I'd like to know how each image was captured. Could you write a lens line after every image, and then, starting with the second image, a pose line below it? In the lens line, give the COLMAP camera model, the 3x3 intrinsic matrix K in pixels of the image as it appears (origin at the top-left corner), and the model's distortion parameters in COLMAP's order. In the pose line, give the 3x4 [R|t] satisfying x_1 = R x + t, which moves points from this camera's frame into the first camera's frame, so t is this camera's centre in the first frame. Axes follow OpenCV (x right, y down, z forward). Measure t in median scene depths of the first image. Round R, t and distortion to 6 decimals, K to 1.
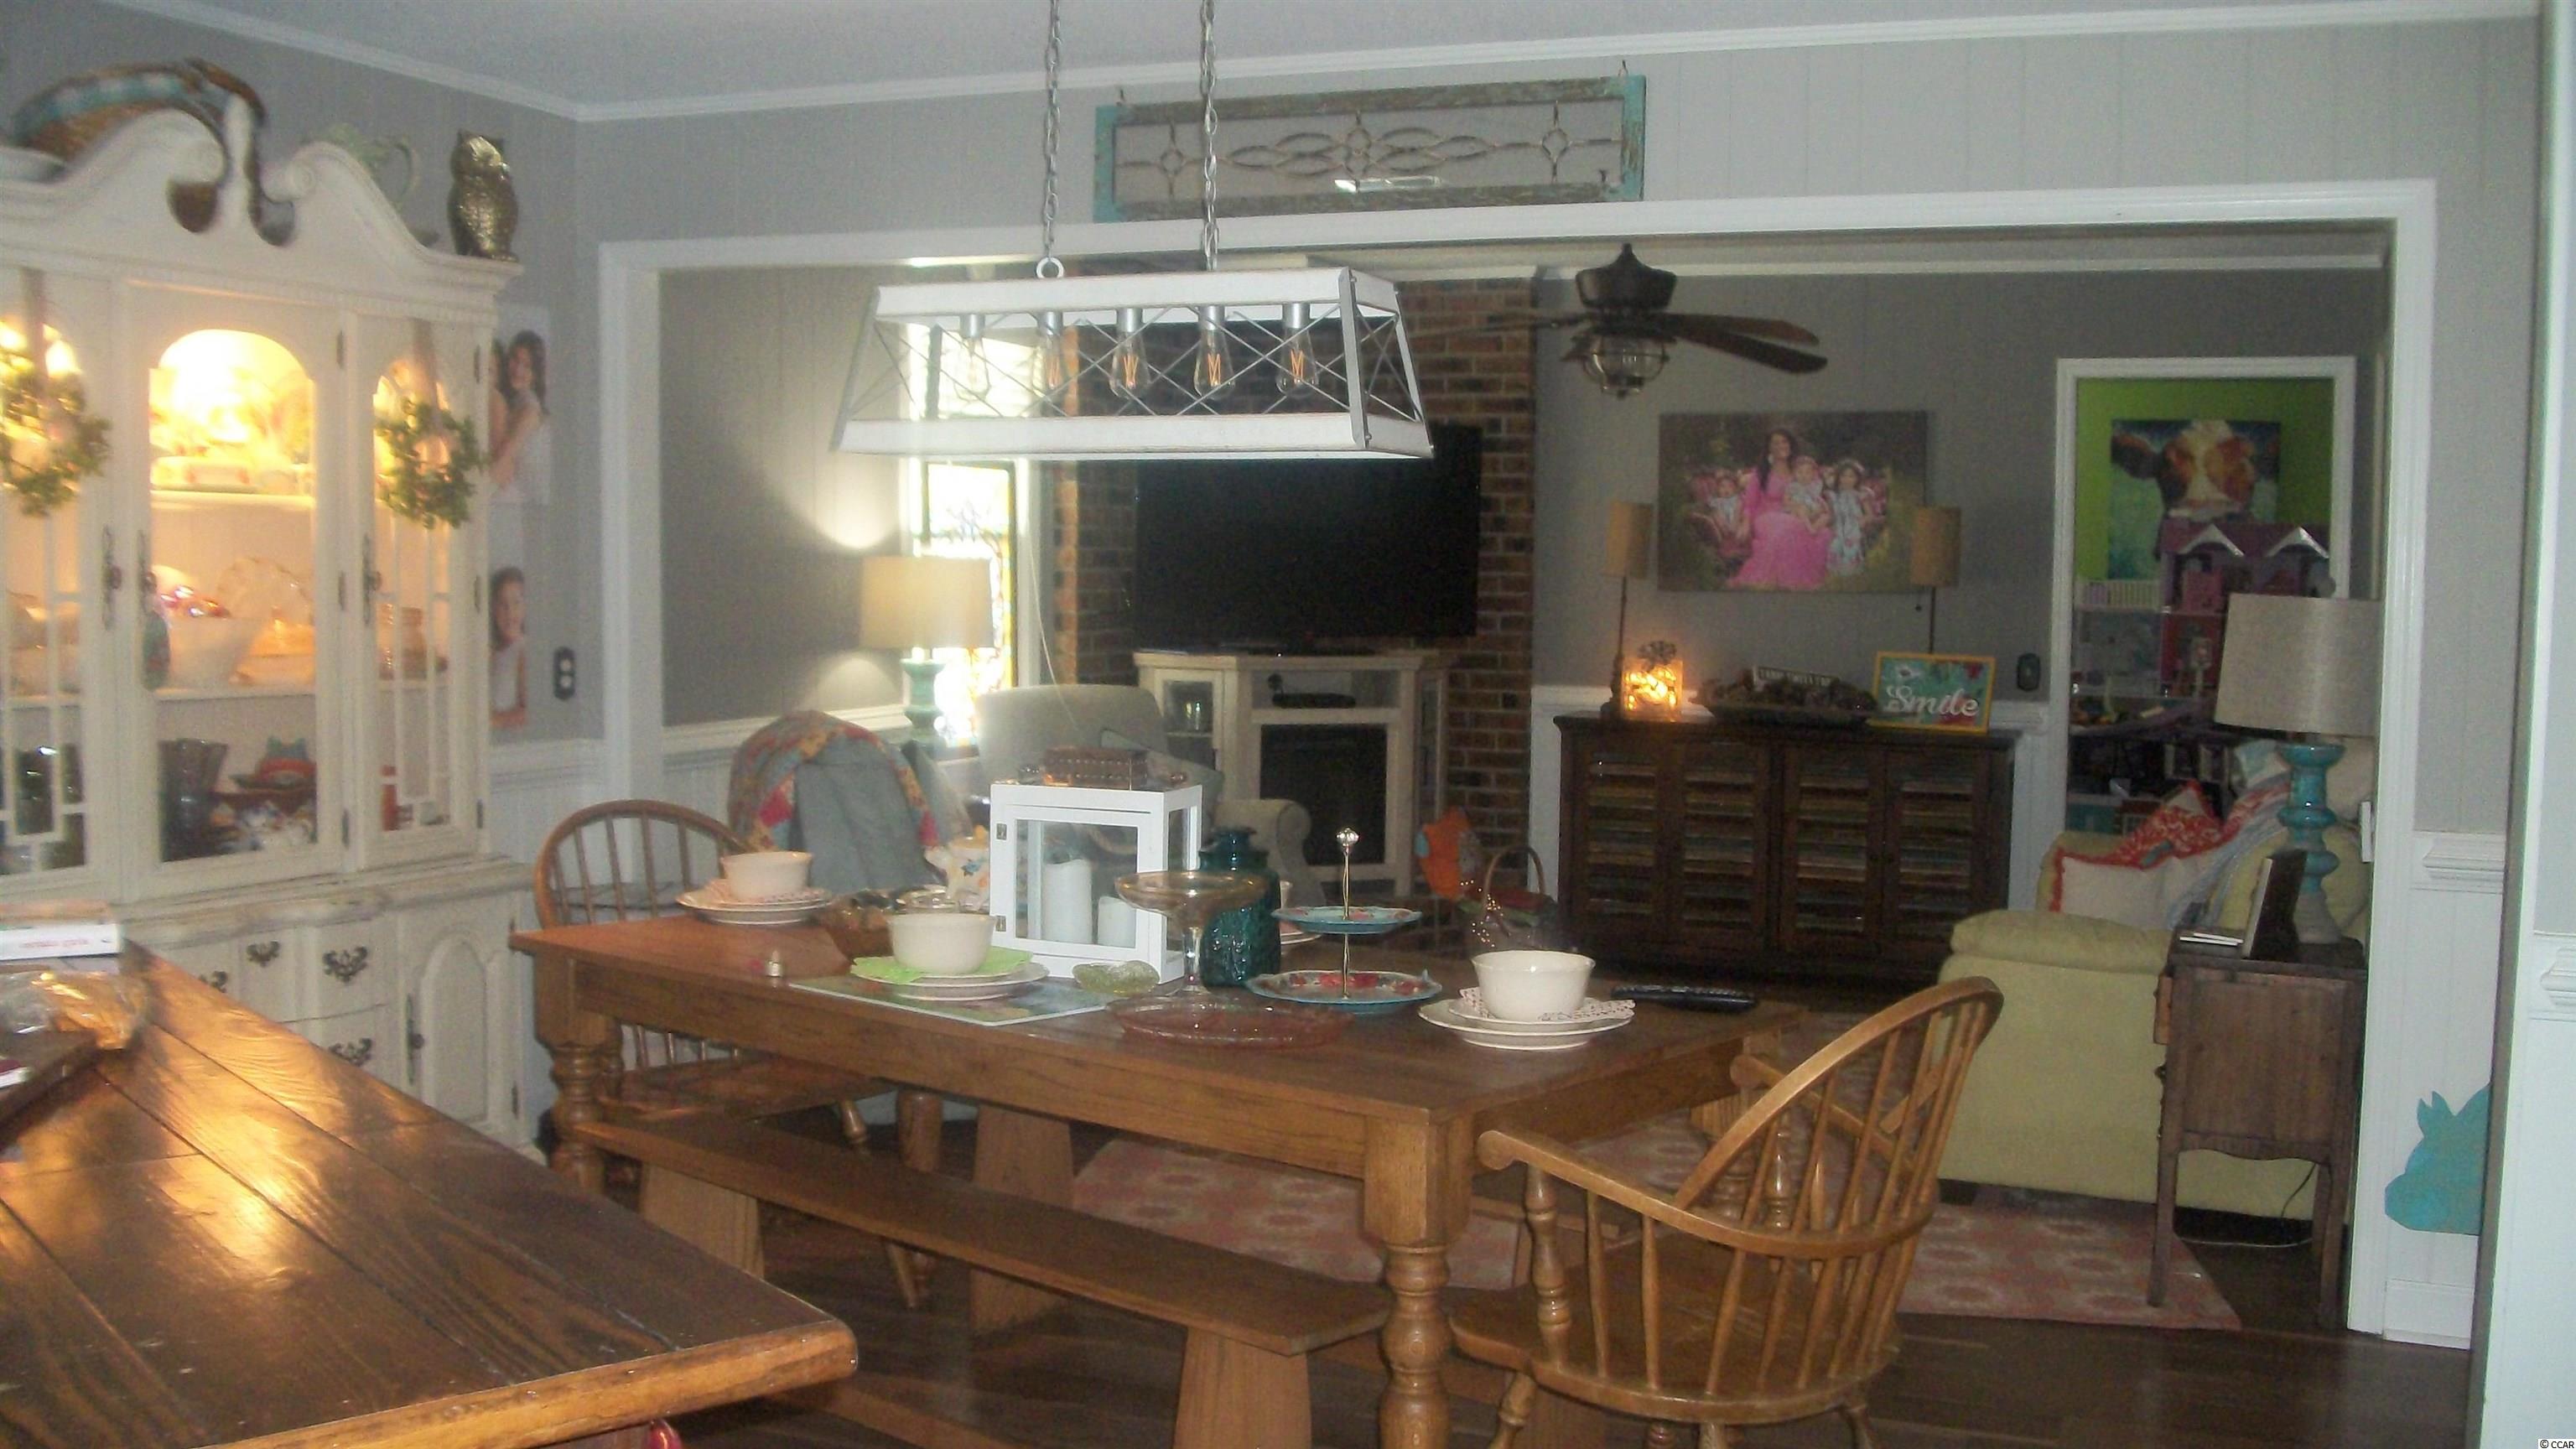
lens RADIAL K [[2444.6, 0, 1307.3], [0, 2444.6, 747.6], [0, 0, 1]] dist [-0.179959, 0.164405]
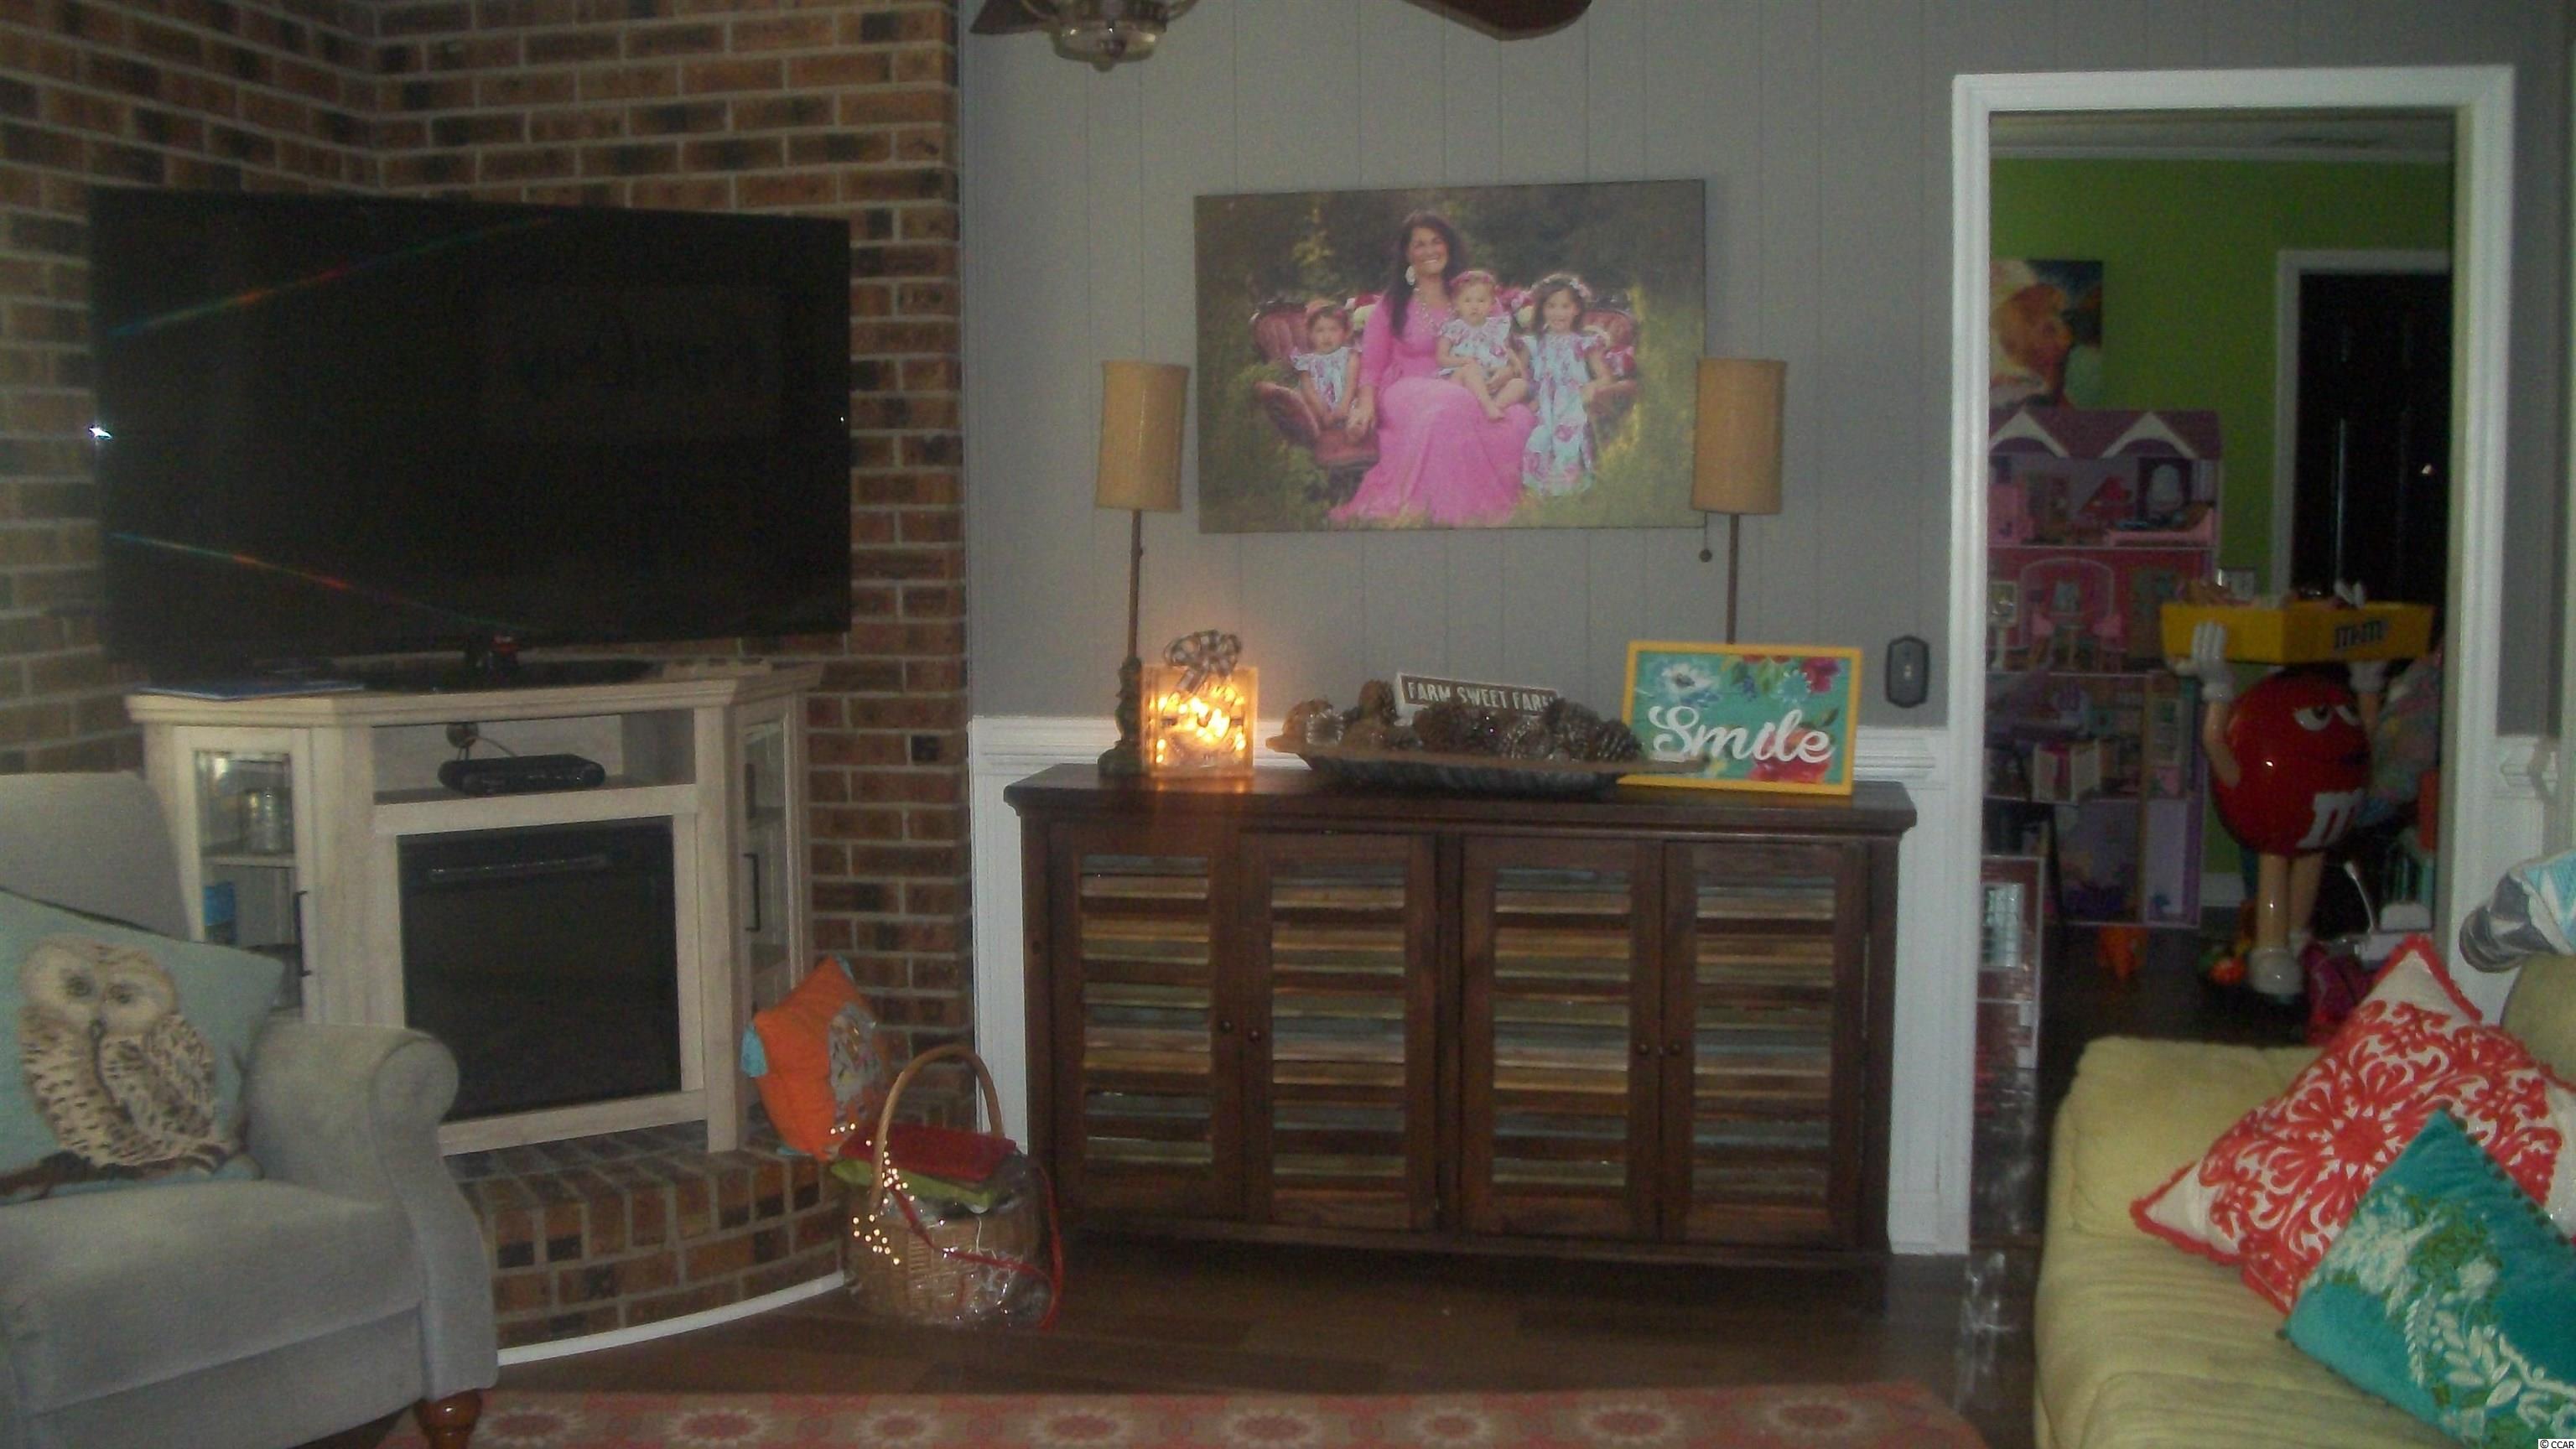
lens RADIAL K [[2444.6, 0, 1307.3], [0, 2444.6, 747.6], [0, 0, 1]] dist [-0.179959, 0.164405]
pose [[0.980969, -0.038085, 0.190392, 0.066523], [0.032853, 0.998993, 0.030565, -0.034470], [-0.191364, -0.023729, 0.981232, 0.492706]]
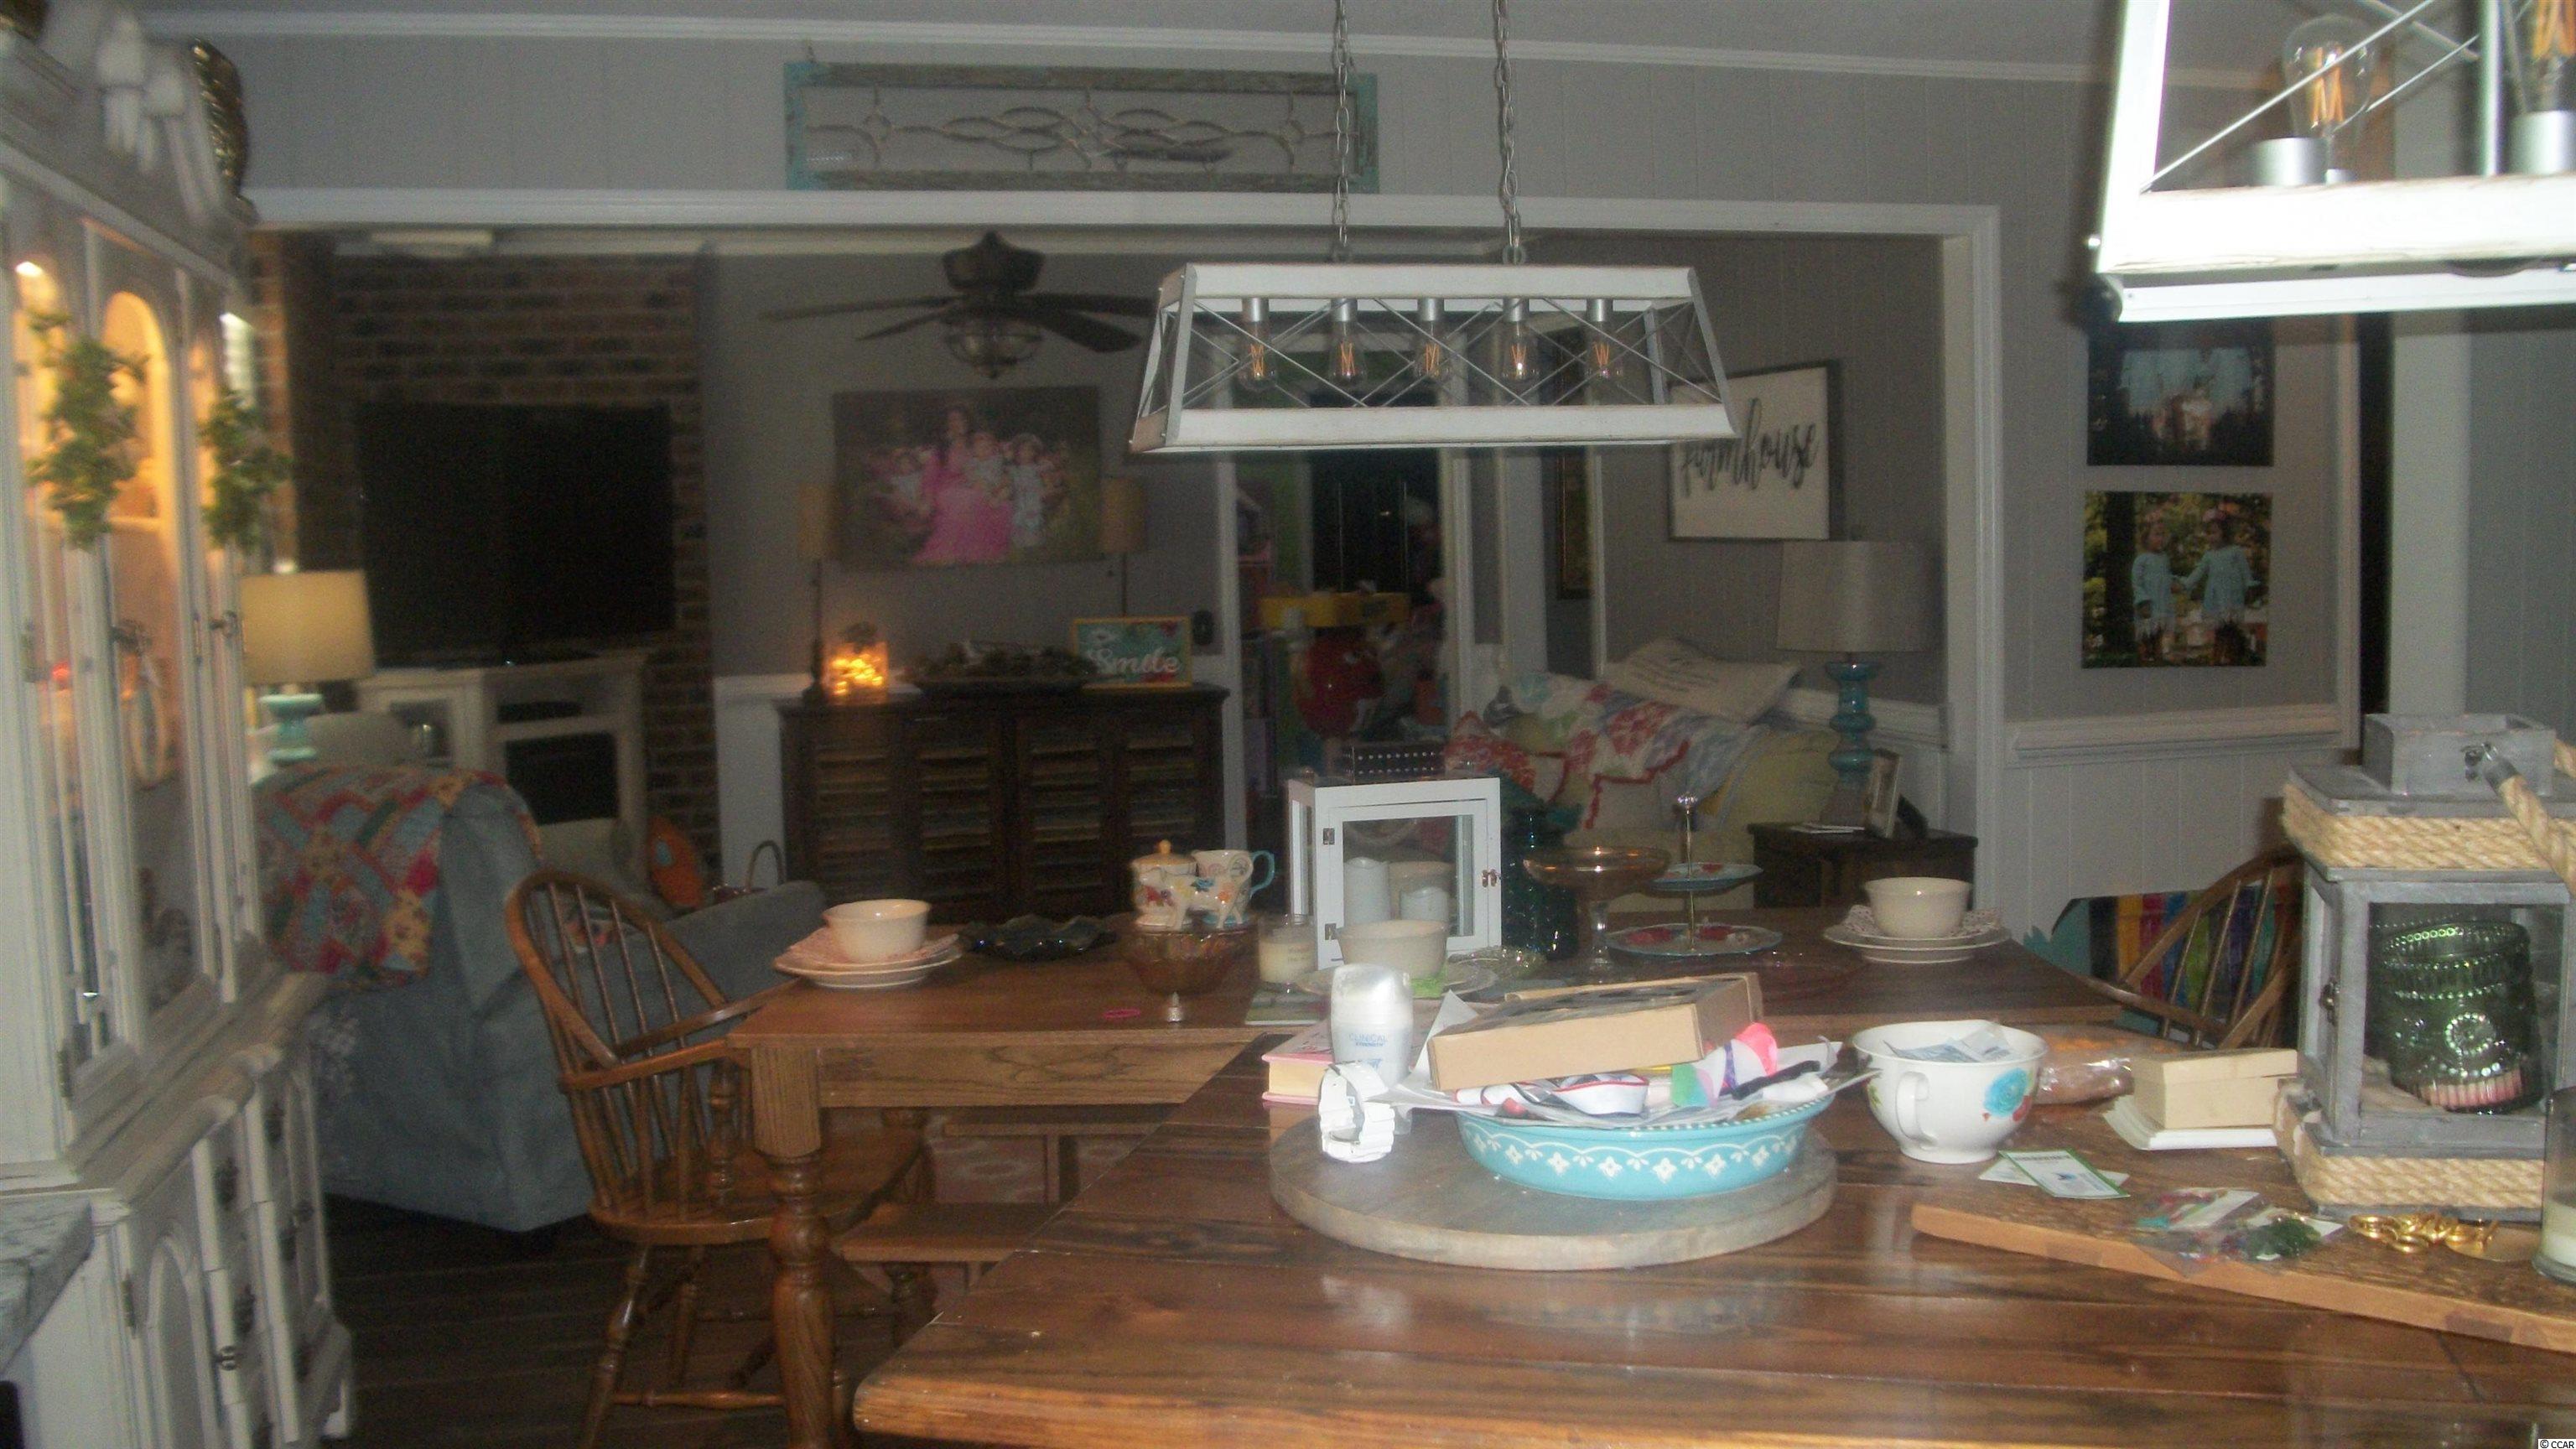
lens RADIAL K [[2444.6, 0, 1307.3], [0, 2444.6, 747.6], [0, 0, 1]] dist [-0.179959, 0.164405]
pose [[0.794801, -0.090893, 0.600024, -0.312914], [0.083636, 0.995691, 0.040044, -0.017727], [-0.601079, 0.018356, 0.798979, 0.103600]]
